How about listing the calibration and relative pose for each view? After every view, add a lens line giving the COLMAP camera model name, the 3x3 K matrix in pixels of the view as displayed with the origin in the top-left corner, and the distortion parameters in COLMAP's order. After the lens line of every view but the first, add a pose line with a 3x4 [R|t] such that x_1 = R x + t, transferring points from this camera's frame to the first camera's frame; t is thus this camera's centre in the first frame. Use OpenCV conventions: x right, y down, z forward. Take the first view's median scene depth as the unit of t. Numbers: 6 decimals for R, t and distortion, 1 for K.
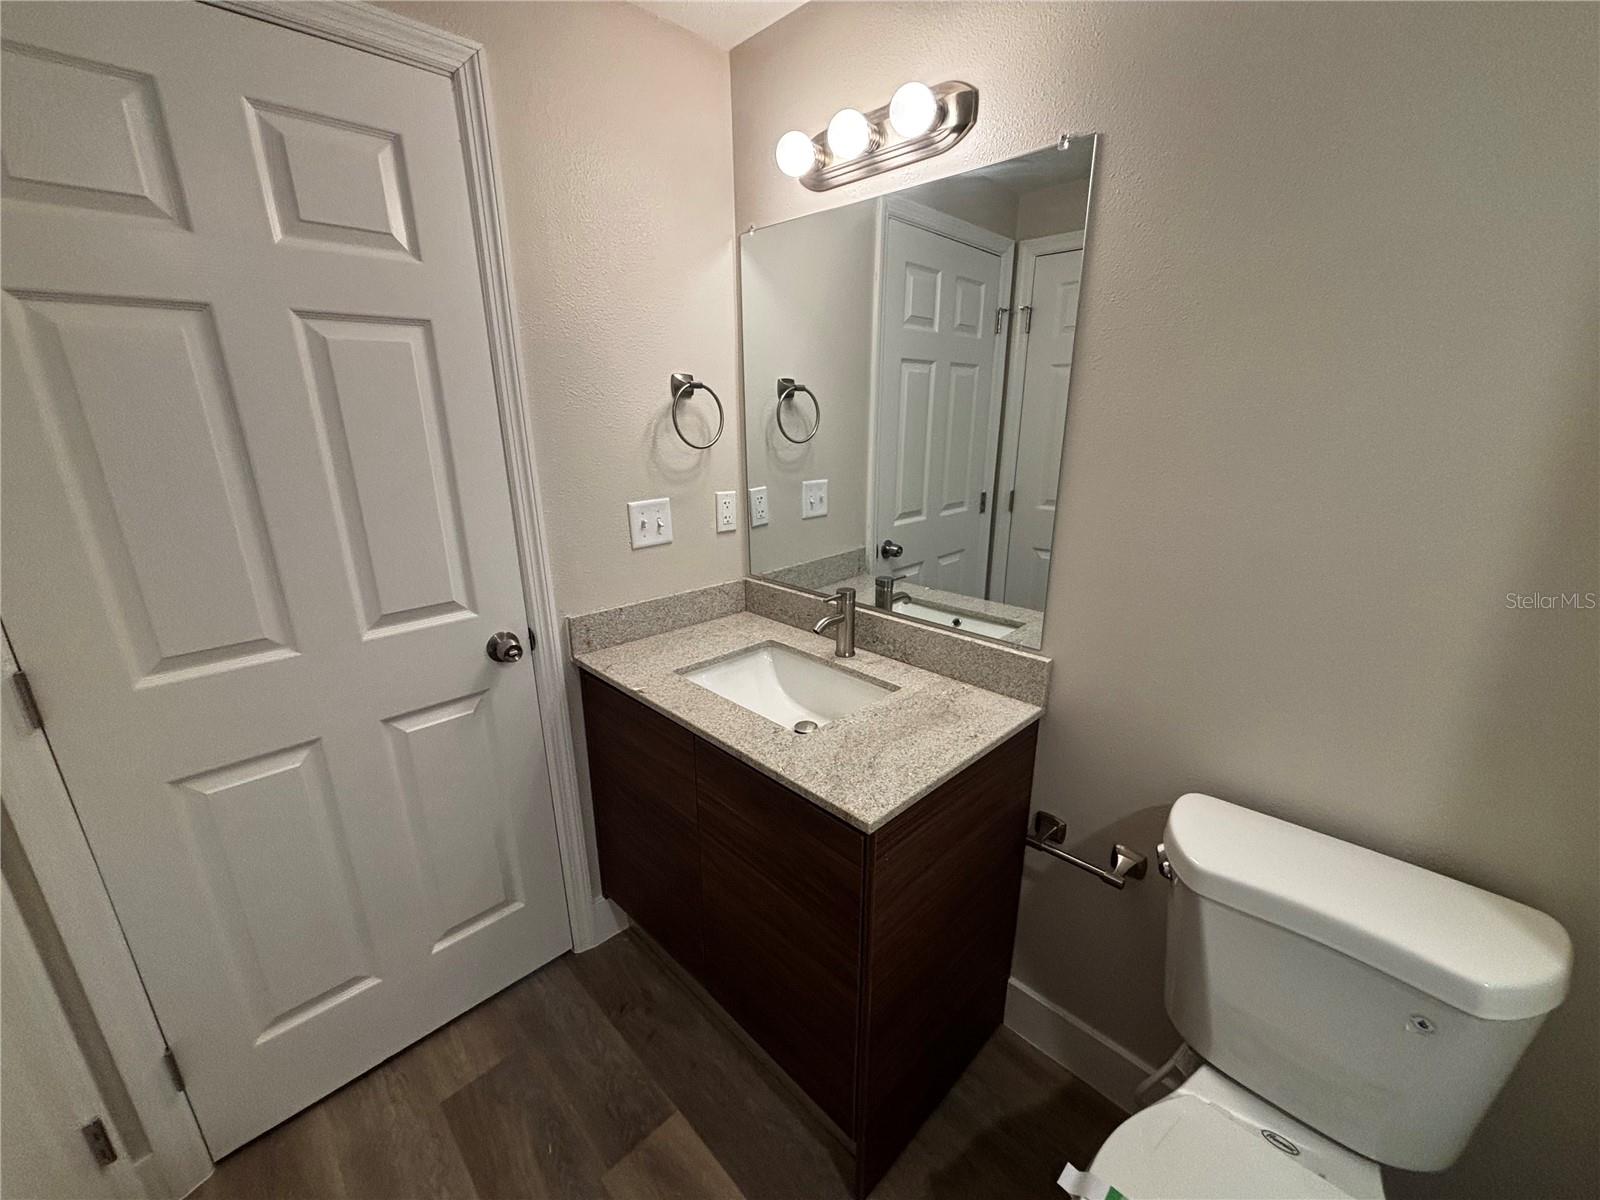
lens RADIAL K [[644.5, 0, 804.3], [0, 644.5, 599.3], [0, 0, 1]] dist [0.007340, -0.004285]
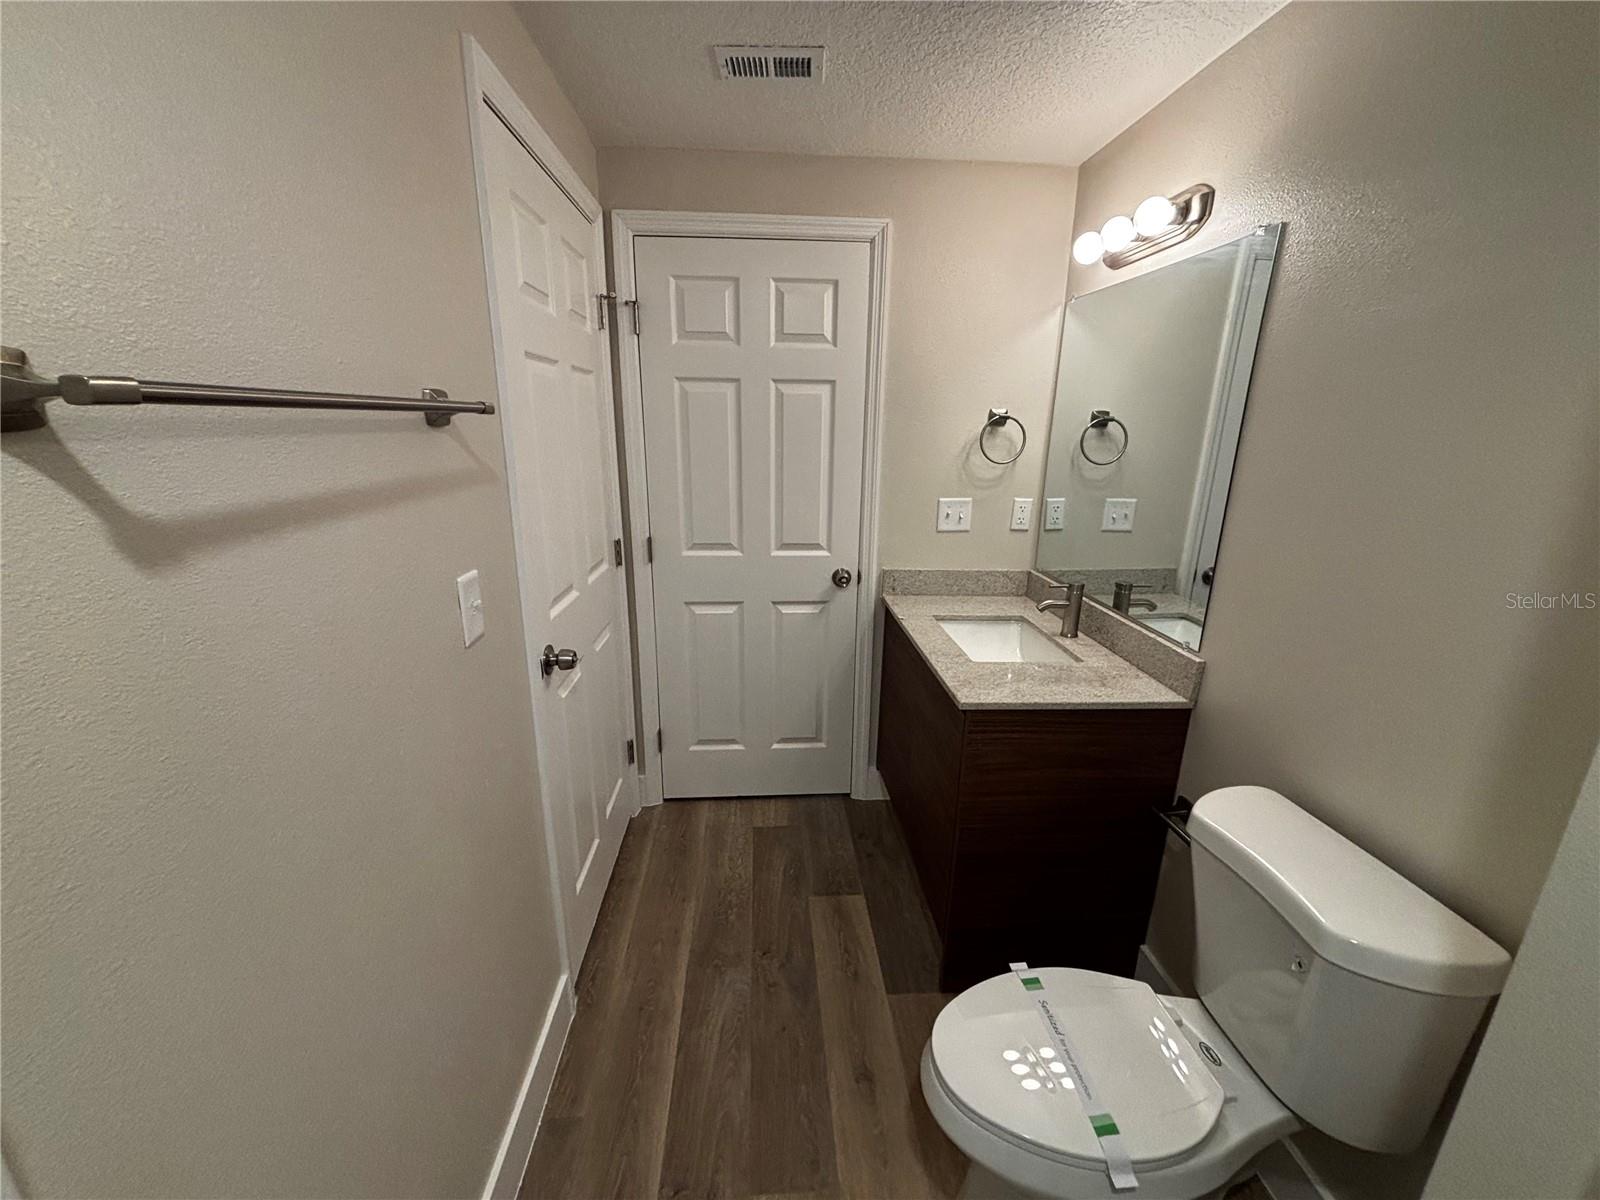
lens RADIAL K [[644.0, 0, 800.0], [0, 644.0, 600.0], [0, 0, 1]] dist [0.001485, -0.000531]
pose [[0.756529, 0.192951, -0.624848, 0.444283], [-0.206251, 0.977116, 0.052014, 0.062729], [0.620584, 0.089525, 0.779012, -0.292431]]
